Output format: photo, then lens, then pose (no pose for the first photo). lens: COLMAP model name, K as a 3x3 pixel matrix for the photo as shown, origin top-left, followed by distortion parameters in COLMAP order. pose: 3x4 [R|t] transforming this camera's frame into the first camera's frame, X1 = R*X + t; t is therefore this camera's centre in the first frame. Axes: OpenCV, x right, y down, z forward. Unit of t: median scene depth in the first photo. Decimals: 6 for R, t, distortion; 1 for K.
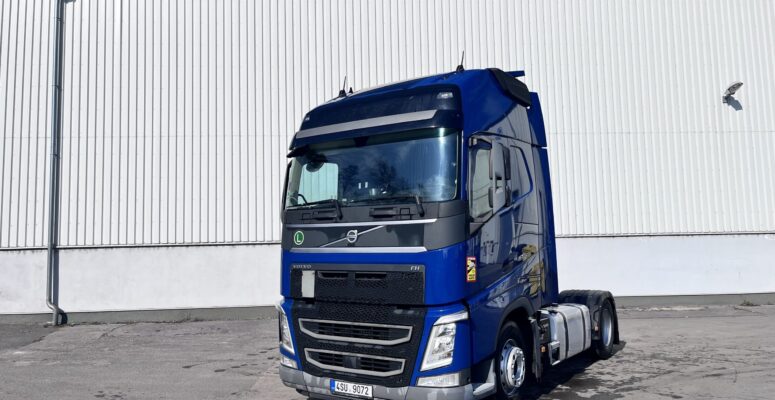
lens RADIAL K [[591.9, 0, 384.1], [0, 591.9, 207.0], [0, 0, 1]] dist [0.045349, -0.052500]
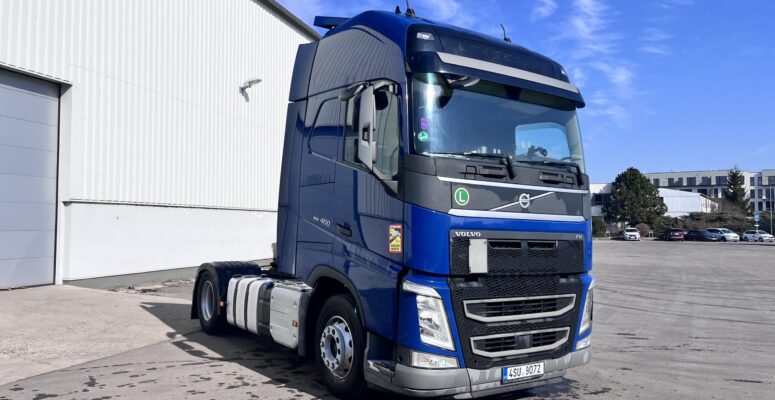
lens RADIAL K [[591.9, 0, 395.4], [0, 591.9, 202.6], [0, 0, 1]] dist [0.045349, -0.052500]
pose [[0.356667, 0.060483, 0.932272, -0.899842], [-0.093214, 0.995226, -0.028905, 0.091504], [-0.929569, -0.076592, 0.360603, 0.816204]]
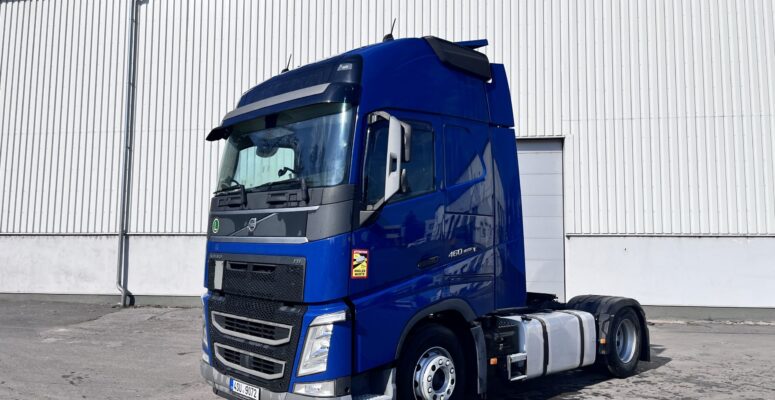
lens RADIAL K [[591.9, 0, 388.6], [0, 591.9, 206.0], [0, 0, 1]] dist [0.045349, -0.052500]
pose [[0.975485, 0.012837, -0.219692, 0.336378], [-0.011632, 0.999909, 0.006781, 0.011431], [0.219759, -0.004059, 0.975546, 0.140172]]
